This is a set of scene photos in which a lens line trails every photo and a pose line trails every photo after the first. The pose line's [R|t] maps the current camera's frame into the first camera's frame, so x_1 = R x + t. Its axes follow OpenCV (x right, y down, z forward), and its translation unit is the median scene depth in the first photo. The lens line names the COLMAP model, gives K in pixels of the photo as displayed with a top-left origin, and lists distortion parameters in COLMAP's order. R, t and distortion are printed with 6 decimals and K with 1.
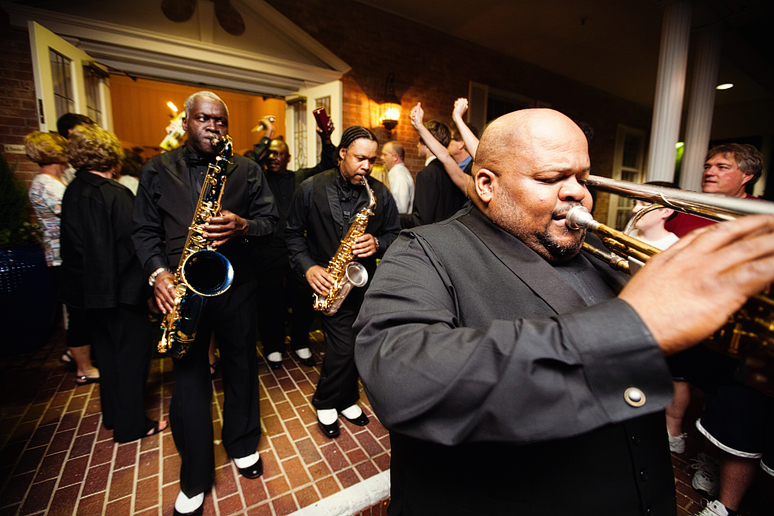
lens RADIAL K [[359.4, 0, 384.9], [0, 359.4, 255.4], [0, 0, 1]] dist [-0.016242, 0.004080]
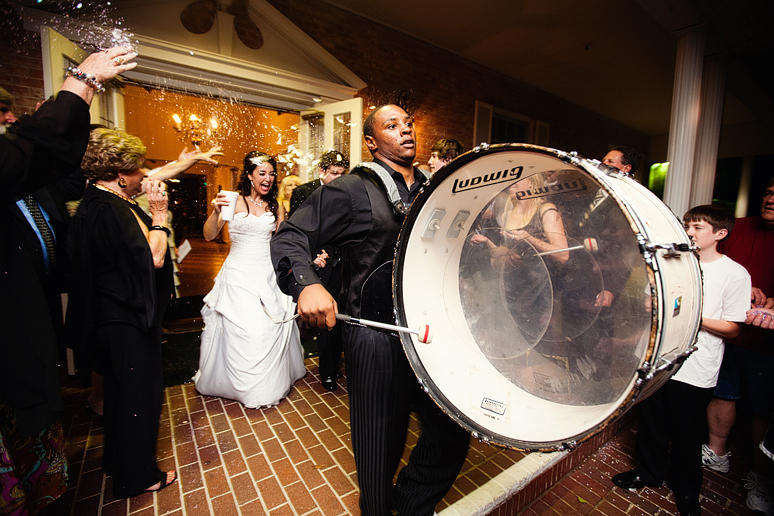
lens RADIAL K [[359.4, 0, 388.8], [0, 359.4, 255.7], [0, 0, 1]] dist [-0.016242, 0.004080]
pose [[0.998500, 0.002743, 0.054683, -0.090550], [-0.000732, 0.999324, -0.036760, -0.009663], [-0.054747, 0.036664, 0.997827, 0.015513]]
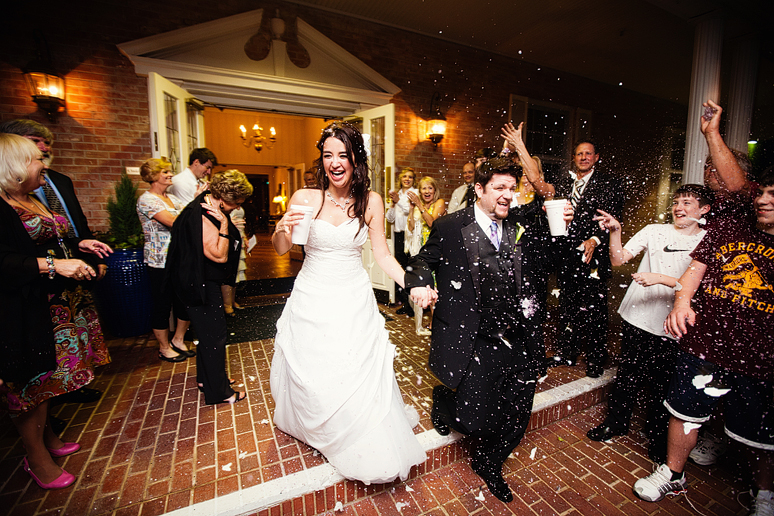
lens RADIAL K [[359.4, 0, 387.7], [0, 359.4, 254.6], [0, 0, 1]] dist [-0.016242, 0.004080]
pose [[0.994879, -0.003661, -0.101004, -0.025968], [0.001345, 0.999735, -0.022984, 0.016307], [0.101062, 0.022731, 0.994620, -0.107109]]
